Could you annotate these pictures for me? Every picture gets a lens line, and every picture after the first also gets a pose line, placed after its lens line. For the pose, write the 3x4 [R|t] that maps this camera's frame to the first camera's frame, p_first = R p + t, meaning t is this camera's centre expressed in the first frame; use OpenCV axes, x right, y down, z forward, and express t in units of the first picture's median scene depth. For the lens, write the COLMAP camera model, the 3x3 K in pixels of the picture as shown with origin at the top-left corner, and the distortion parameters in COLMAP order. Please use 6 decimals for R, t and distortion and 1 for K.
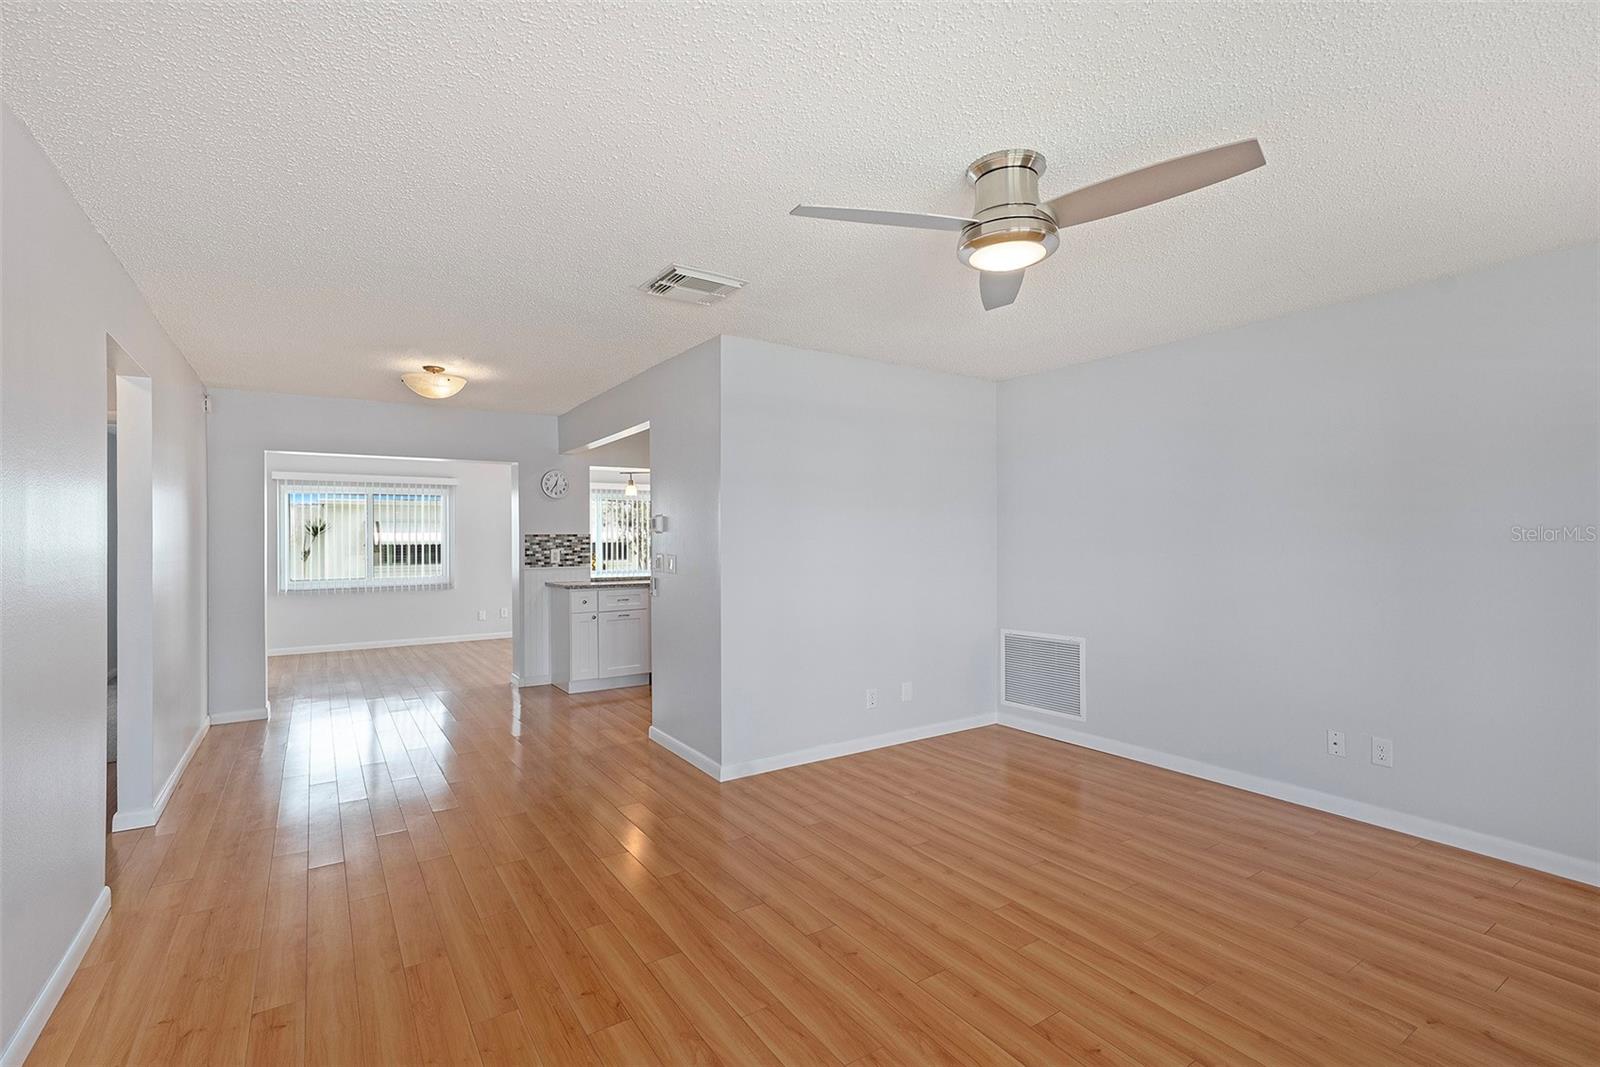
lens RADIAL K [[732.6, 0, 813.8], [0, 732.6, 536.4], [0, 0, 1]] dist [-0.003672, 0.001084]
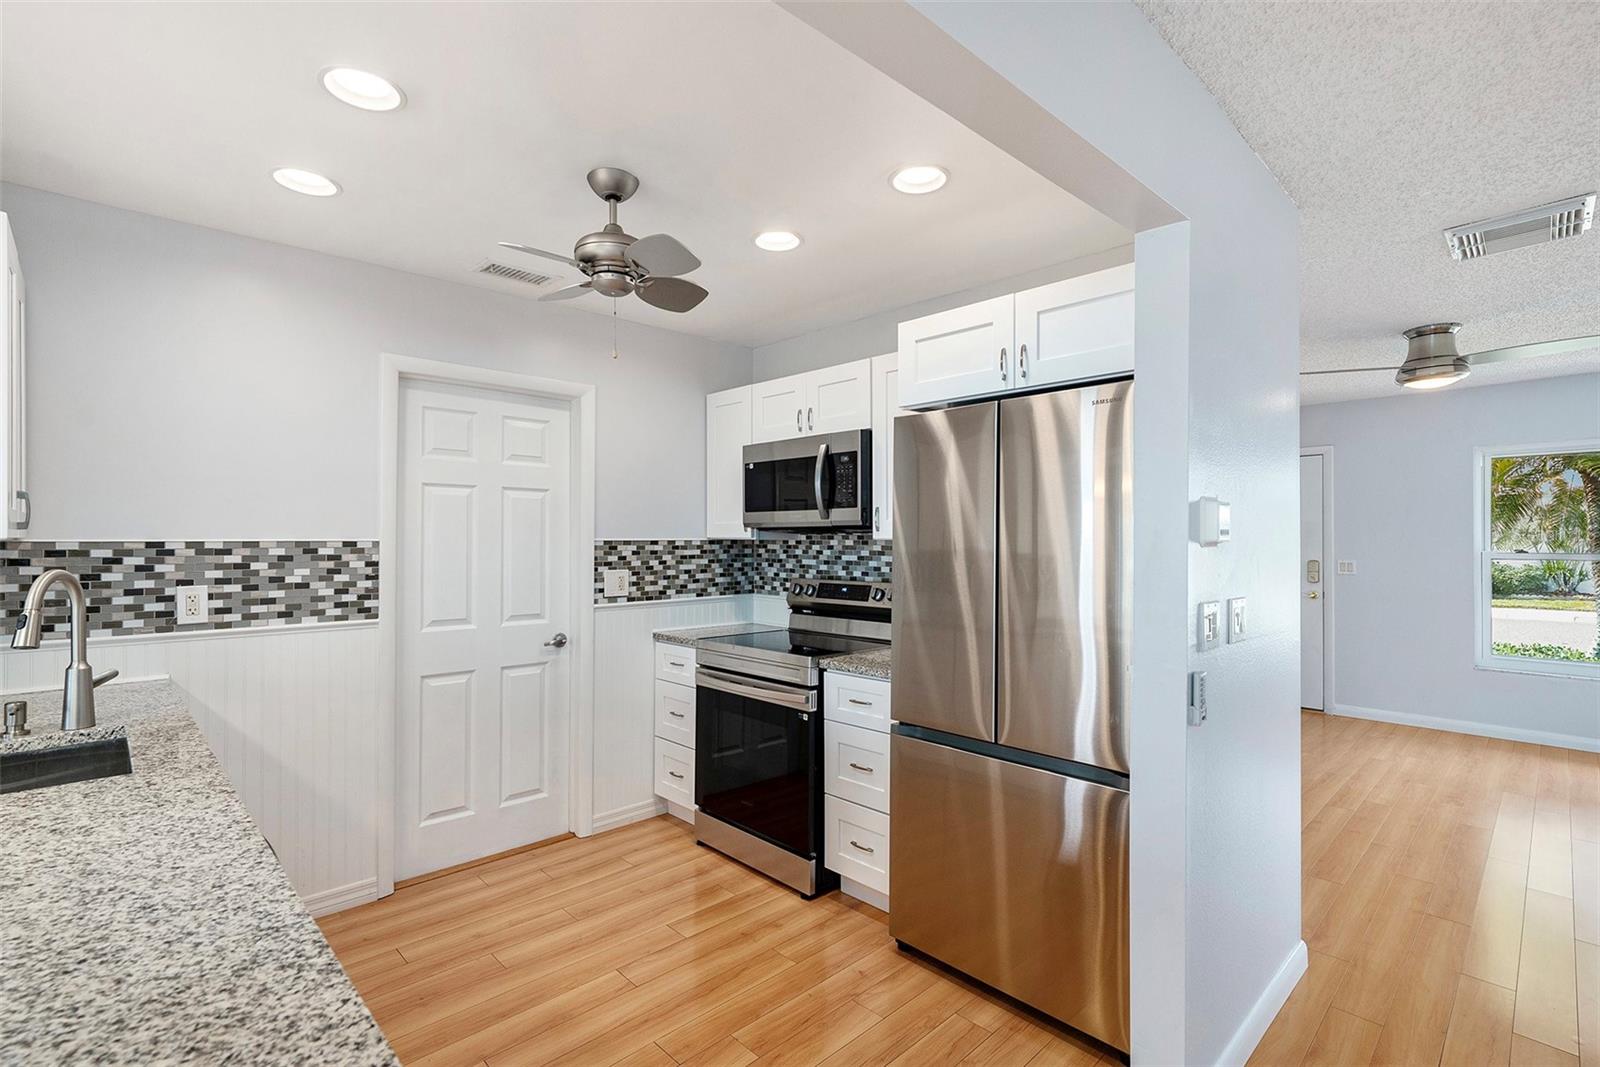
lens RADIAL K [[732.6, 0, 801.9], [0, 732.6, 523.6], [0, 0, 1]] dist [-0.003672, 0.001084]
pose [[-0.167329, 0.022938, 0.985634, -0.410518], [0.002256, 0.999736, -0.022883, -0.005084], [-0.985898, -0.001606, -0.167337, 0.955061]]
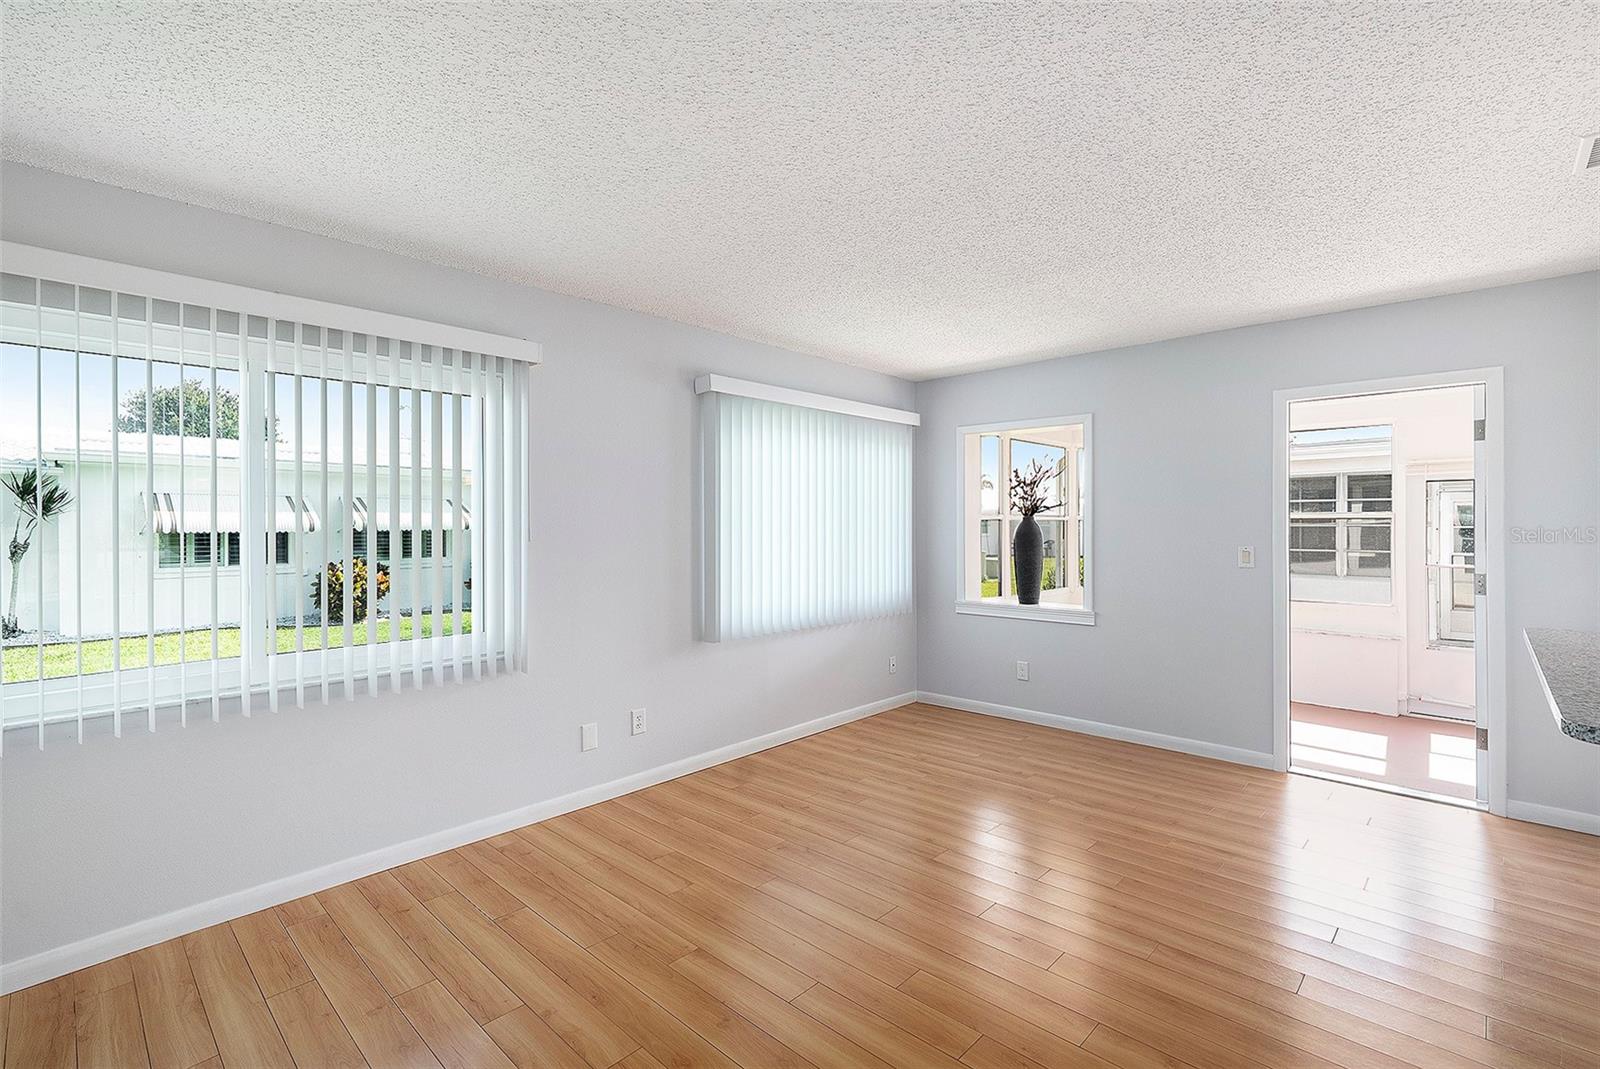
lens RADIAL K [[732.6, 0, 801.9], [0, 732.6, 525.6], [0, 0, 1]] dist [-0.003672, 0.001084]
pose [[0.979096, 0.004700, 0.203346, -0.671089], [-0.005517, 0.999979, 0.003448, 0.004903], [-0.203326, -0.004498, 0.979101, 0.995894]]
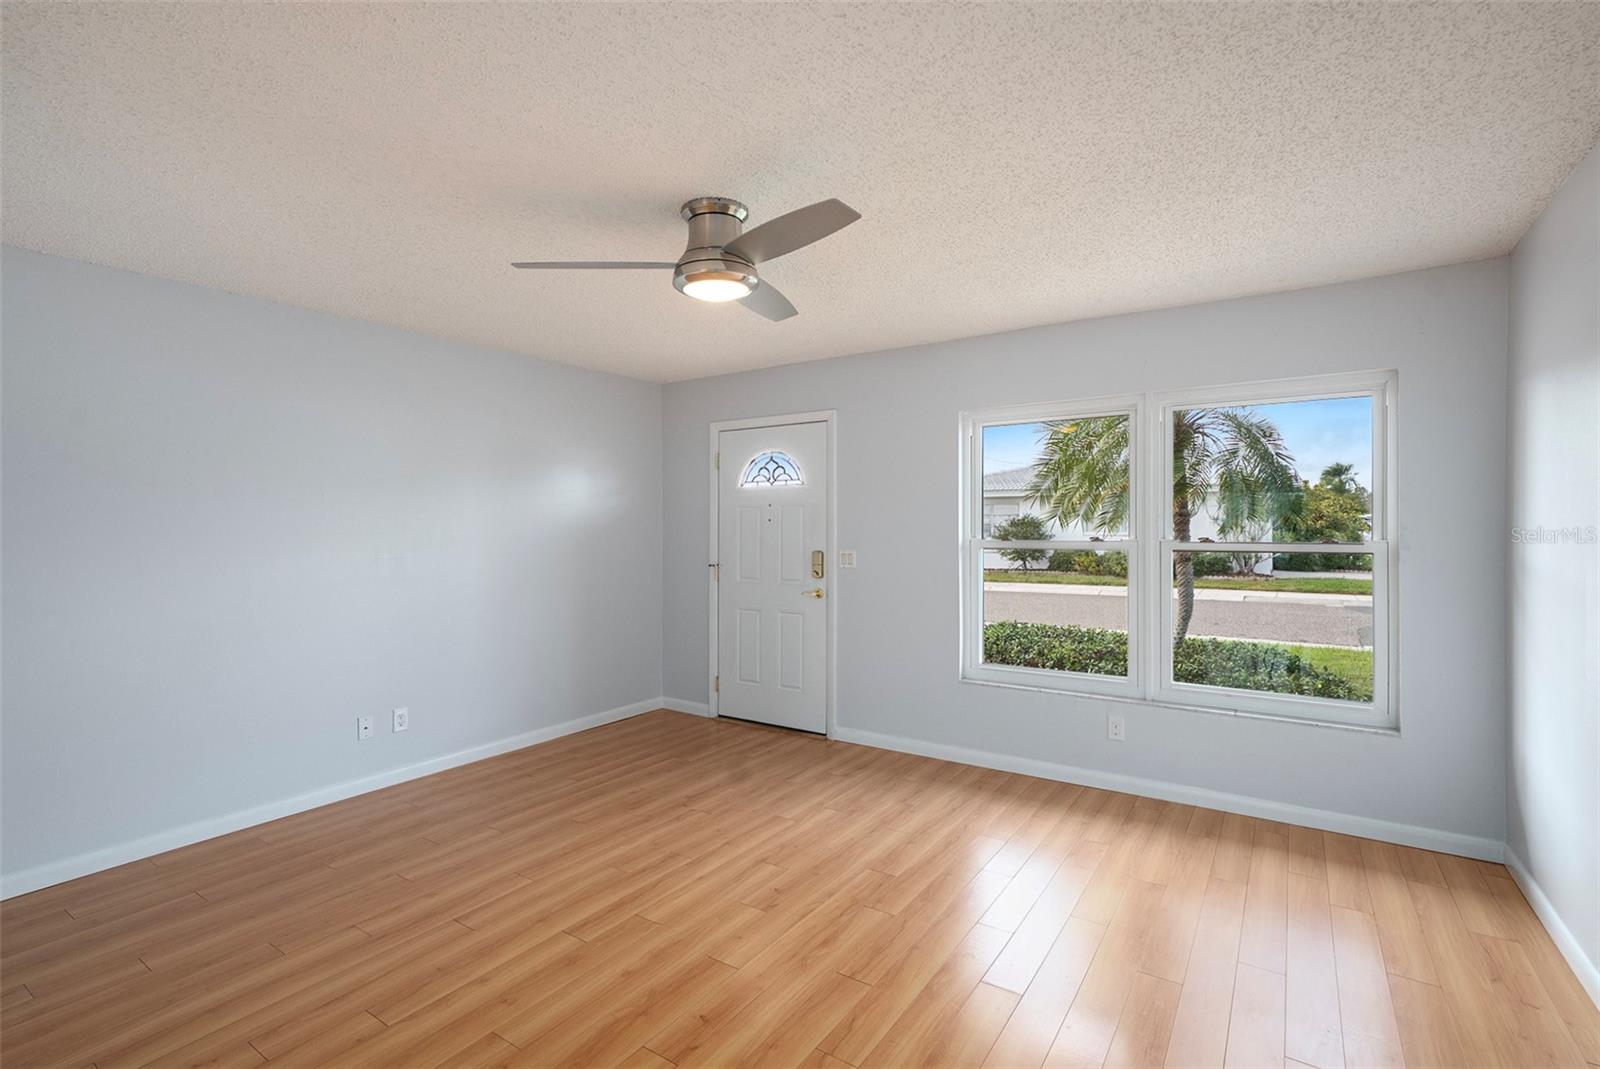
lens RADIAL K [[732.6, 0, 789.8], [0, 732.6, 526.9], [0, 0, 1]] dist [-0.003672, 0.001084]
pose [[-0.368062, 0.008356, 0.929764, -0.295260], [0.010952, 0.999929, -0.004652, -0.000609], [-0.929737, 0.008470, -0.368128, 0.457802]]
